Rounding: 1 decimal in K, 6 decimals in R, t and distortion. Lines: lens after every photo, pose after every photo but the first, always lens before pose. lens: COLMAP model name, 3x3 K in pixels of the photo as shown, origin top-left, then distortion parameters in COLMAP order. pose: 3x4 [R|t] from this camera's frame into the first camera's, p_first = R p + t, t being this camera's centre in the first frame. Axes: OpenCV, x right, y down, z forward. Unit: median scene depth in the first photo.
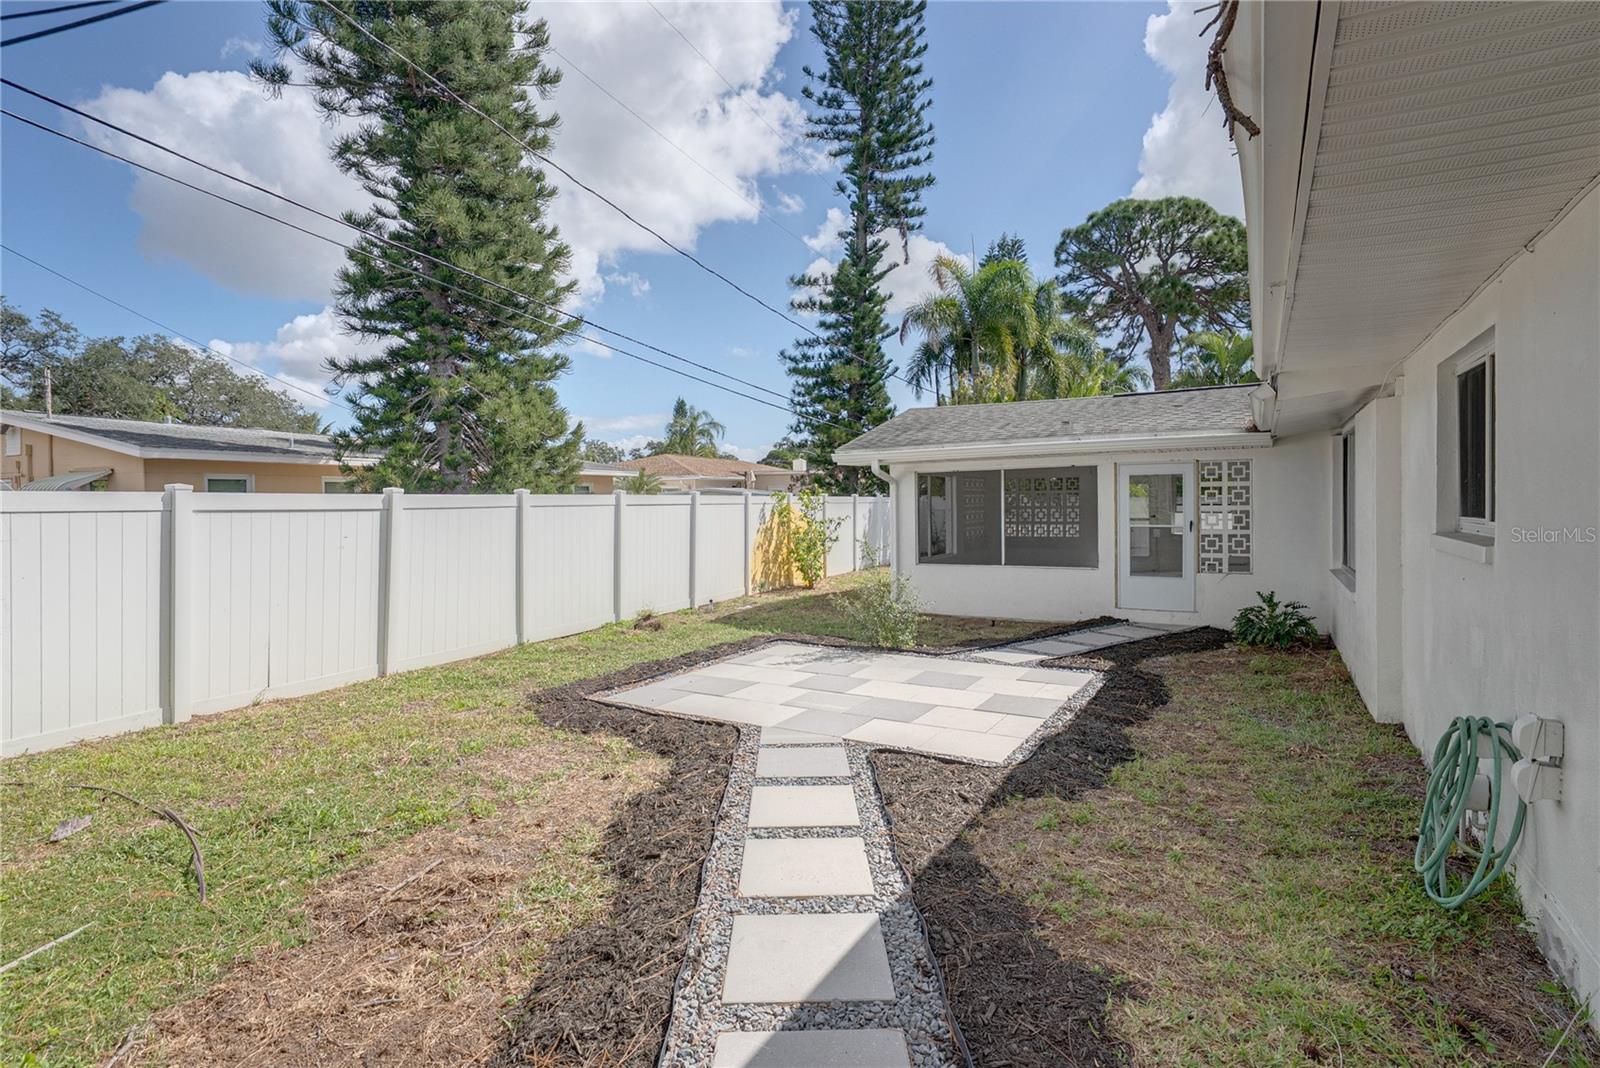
lens RADIAL K [[780.1, 0, 800.0], [0, 780.1, 505.1], [0, 0, 1]] dist [0.000010, 0.000033]
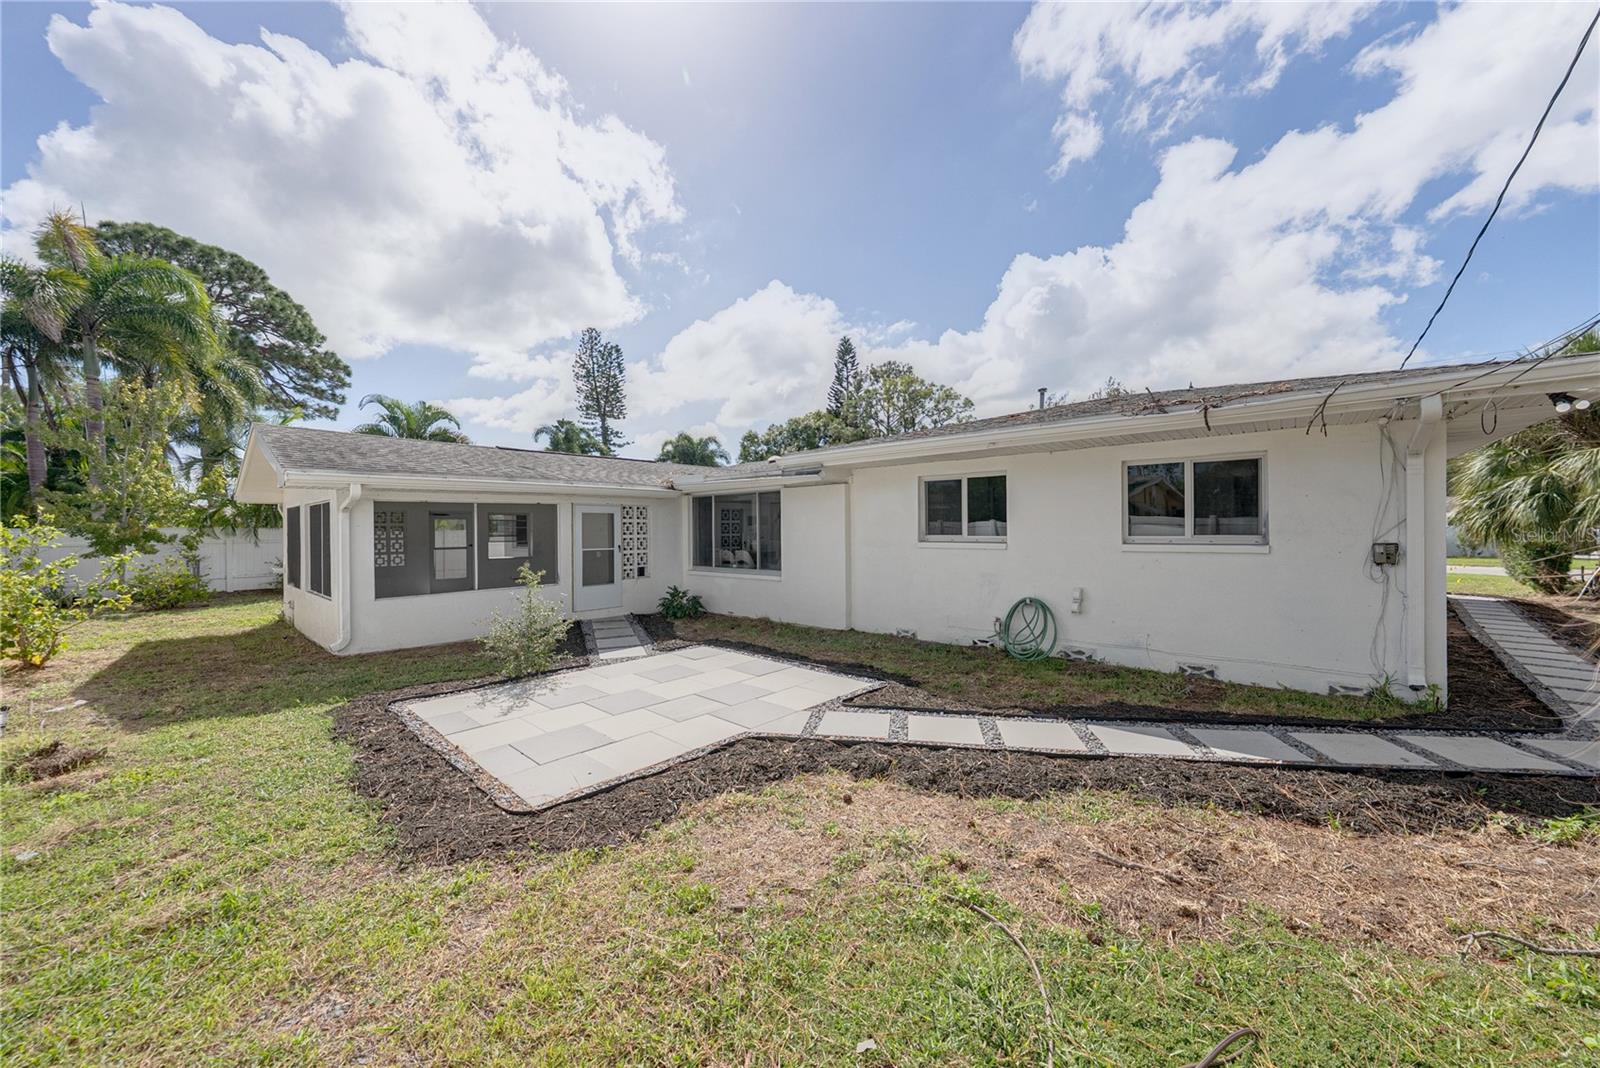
lens RADIAL K [[555.0, 0, 800.4], [0, 555.0, 524.0], [0, 0, 1]] dist [-0.002681, -0.000105]
pose [[0.210972, 0.018774, 0.977312, -0.470048], [0.008983, 0.999736, -0.021144, 0.005693], [-0.977451, 0.013240, 0.210748, 0.446603]]
